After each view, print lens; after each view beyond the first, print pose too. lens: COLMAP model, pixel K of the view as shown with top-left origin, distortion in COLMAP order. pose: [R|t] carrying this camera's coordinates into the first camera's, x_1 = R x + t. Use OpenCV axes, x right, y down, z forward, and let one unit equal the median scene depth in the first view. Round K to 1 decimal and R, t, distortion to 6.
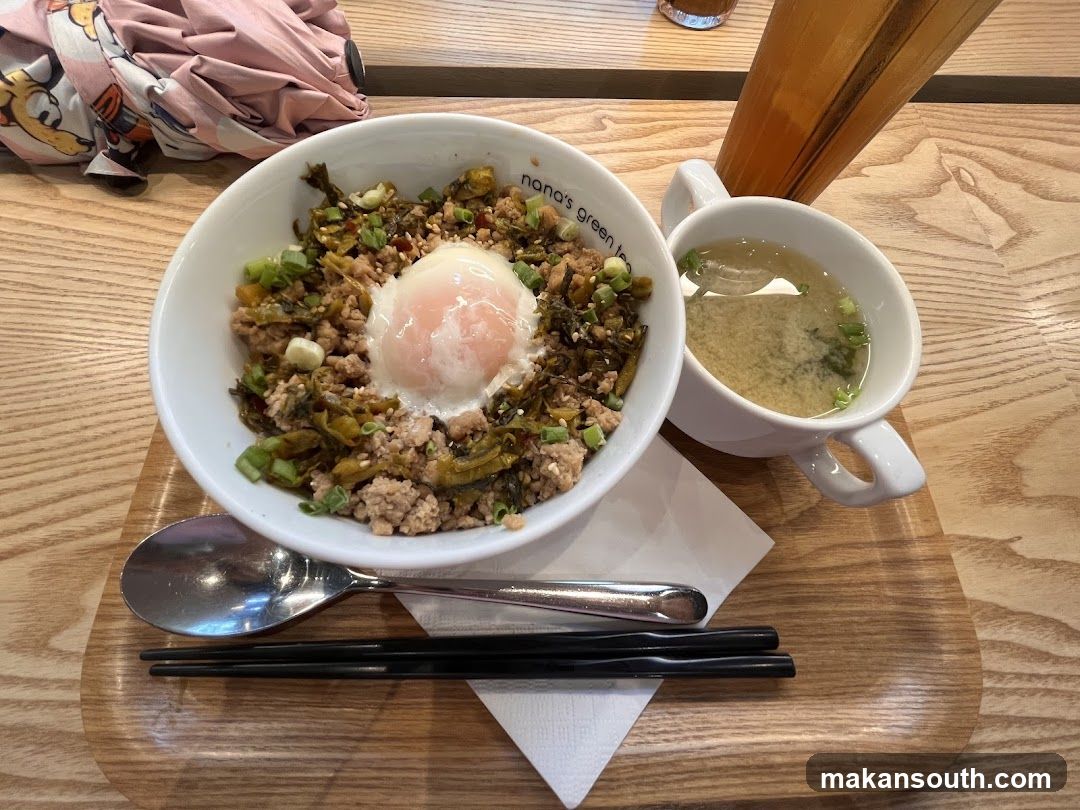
lens RADIAL K [[444.1, 0, 540.8], [0, 444.1, 408.5], [0, 0, 1]] dist [-0.007401, 0.001655]
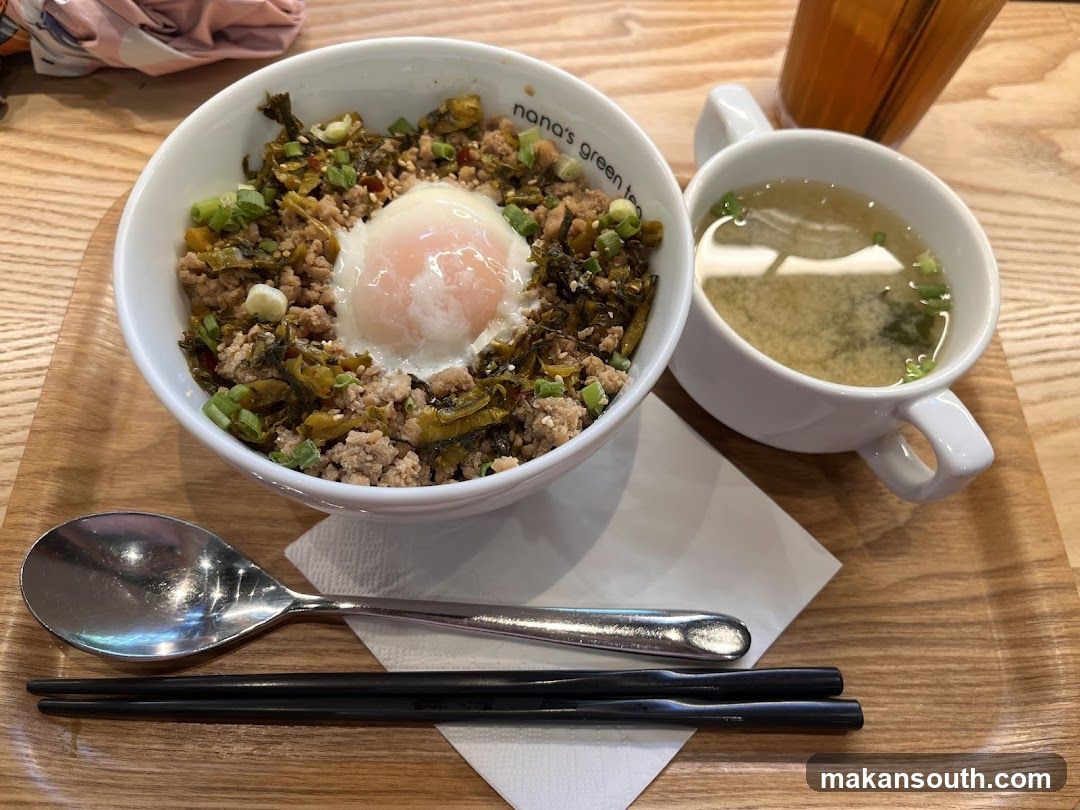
lens RADIAL K [[869.1, 0, 549.0], [0, 869.1, 412.6], [0, 0, 1]] dist [0.017329, -0.073024]
pose [[0.999983, 0.002915, 0.005059, 0.018188], [-0.002348, 0.994058, -0.108830, 0.247596], [-0.005346, 0.108816, 0.994048, -0.614845]]
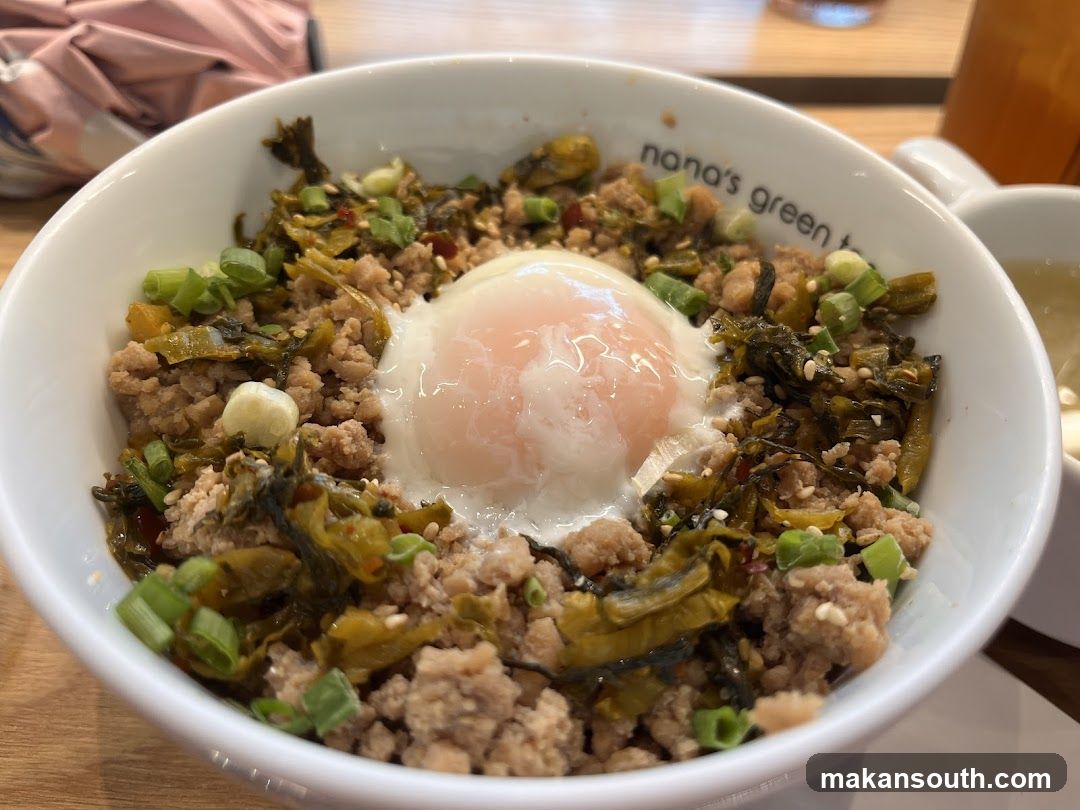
lens RADIAL K [[869.1, 0, 542.1], [0, 869.1, 408.5], [0, 0, 1]] dist [0.017329, -0.073024]
pose [[0.999550, -0.027930, 0.010935, -0.207401], [0.029994, 0.929901, -0.366586, 0.201761], [0.000070, 0.366749, 0.930320, 0.098152]]
